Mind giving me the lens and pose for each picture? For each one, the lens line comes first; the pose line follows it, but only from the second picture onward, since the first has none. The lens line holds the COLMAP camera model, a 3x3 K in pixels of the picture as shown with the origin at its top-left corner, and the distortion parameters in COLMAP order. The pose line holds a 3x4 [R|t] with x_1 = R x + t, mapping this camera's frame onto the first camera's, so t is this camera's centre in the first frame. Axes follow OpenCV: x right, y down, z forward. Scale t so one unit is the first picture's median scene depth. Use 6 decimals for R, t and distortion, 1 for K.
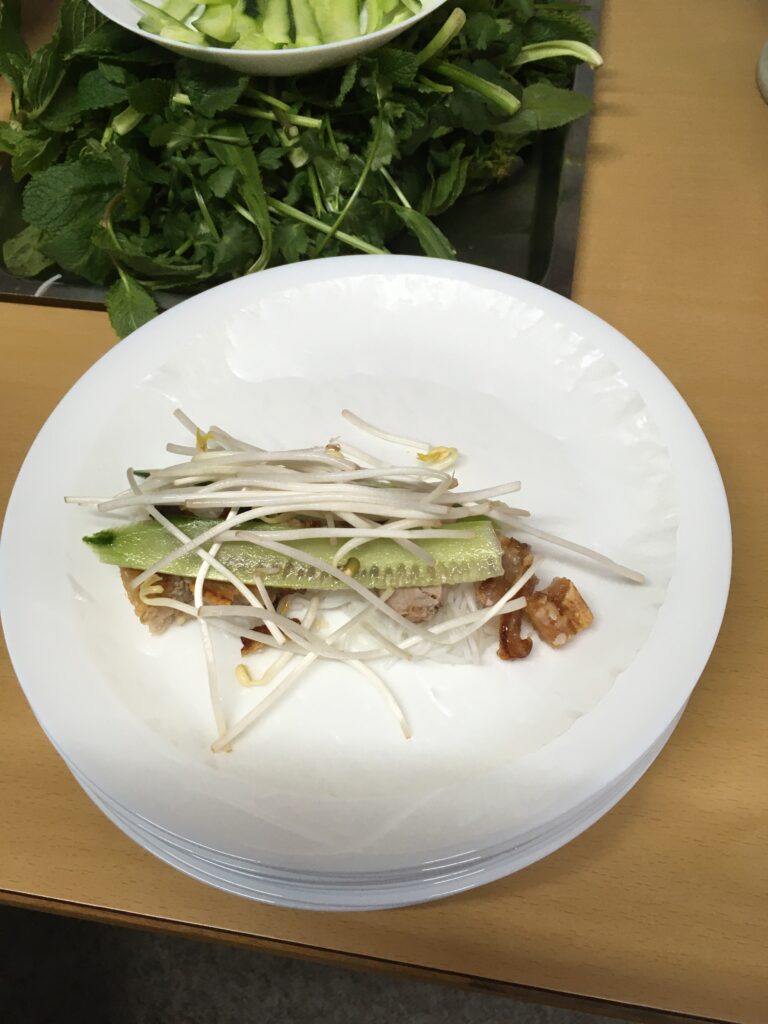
lens RADIAL K [[889.0, 0, 384.0], [0, 889.0, 512.0], [0, 0, 1]] dist [0.010082, -0.042463]
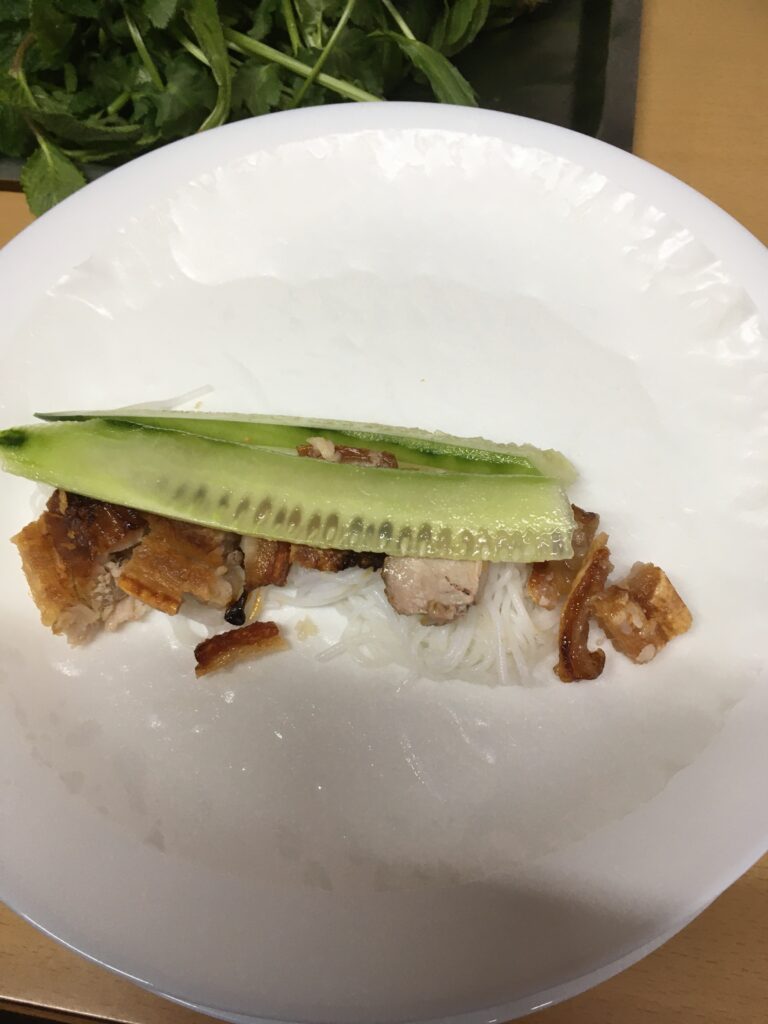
lens RADIAL K [[889.0, 0, 384.0], [0, 889.0, 512.0], [0, 0, 1]] dist [0.010082, -0.042463]
pose [[0.999887, -0.015048, 0.000681, -0.005450], [0.014875, 0.993520, 0.112676, -0.034535], [-0.002372, -0.112653, 0.993632, 0.217545]]
